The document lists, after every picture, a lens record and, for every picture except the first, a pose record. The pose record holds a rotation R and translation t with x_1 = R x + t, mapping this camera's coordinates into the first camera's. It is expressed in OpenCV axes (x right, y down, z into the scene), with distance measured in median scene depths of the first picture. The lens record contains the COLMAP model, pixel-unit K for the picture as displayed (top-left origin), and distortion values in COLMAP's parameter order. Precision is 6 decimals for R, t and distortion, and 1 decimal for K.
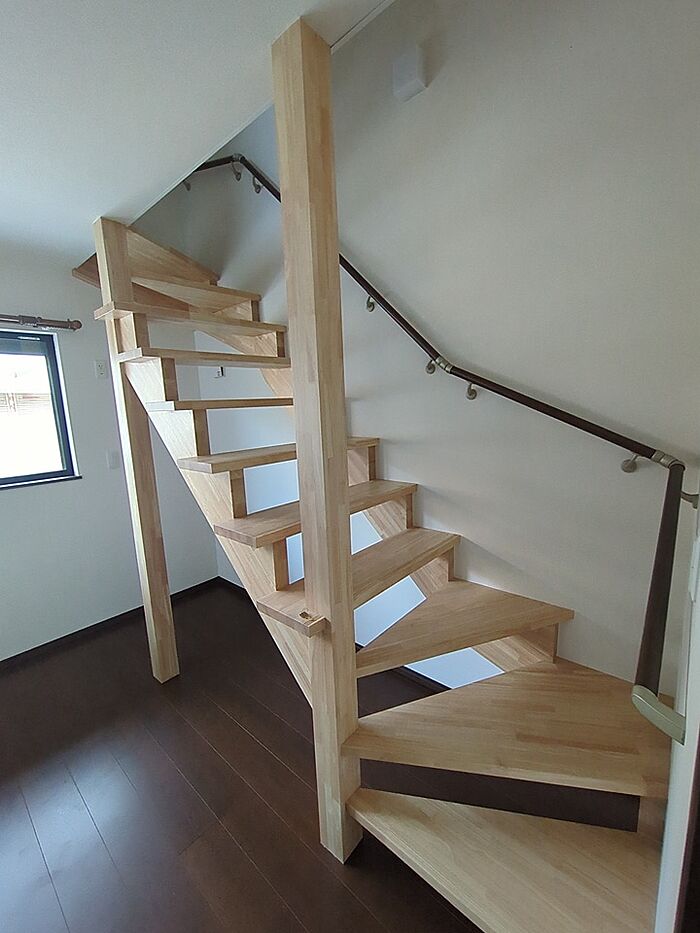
lens RADIAL K [[400.8, 0, 350.0], [0, 400.8, 466.5], [0, 0, 1]] dist [-0.000808, -0.000061]
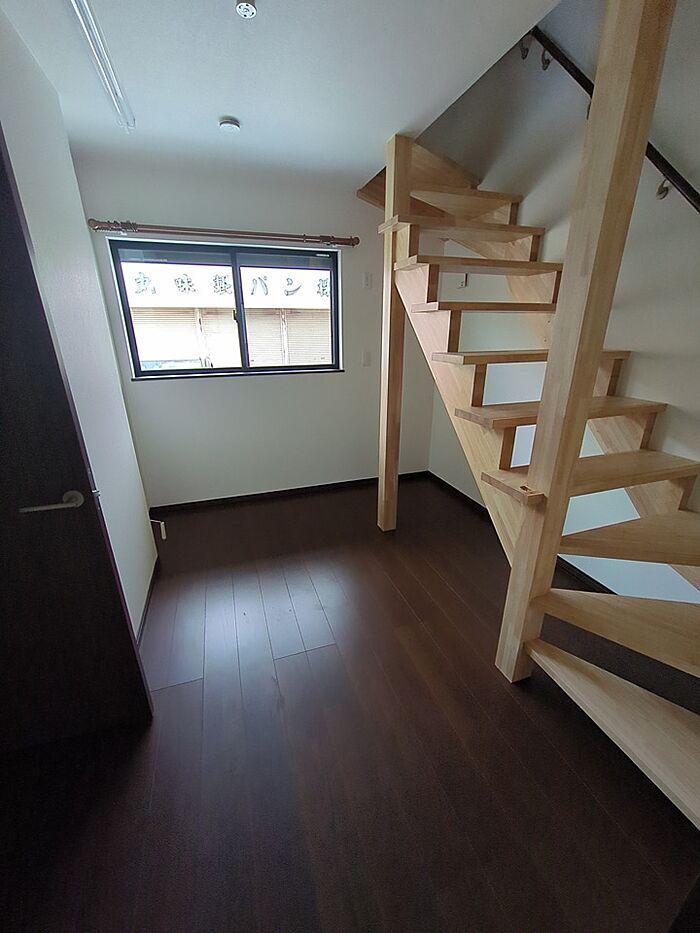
lens RADIAL K [[378.1, 0, 350.0], [0, 378.1, 466.5], [0, 0, 1]] dist [0.000777, 0.000596]
pose [[0.863886, 0.205602, -0.459814, -0.035693], [-0.107259, 0.967049, 0.230891, 0.063726], [0.492134, -0.150144, 0.857473, -0.140792]]
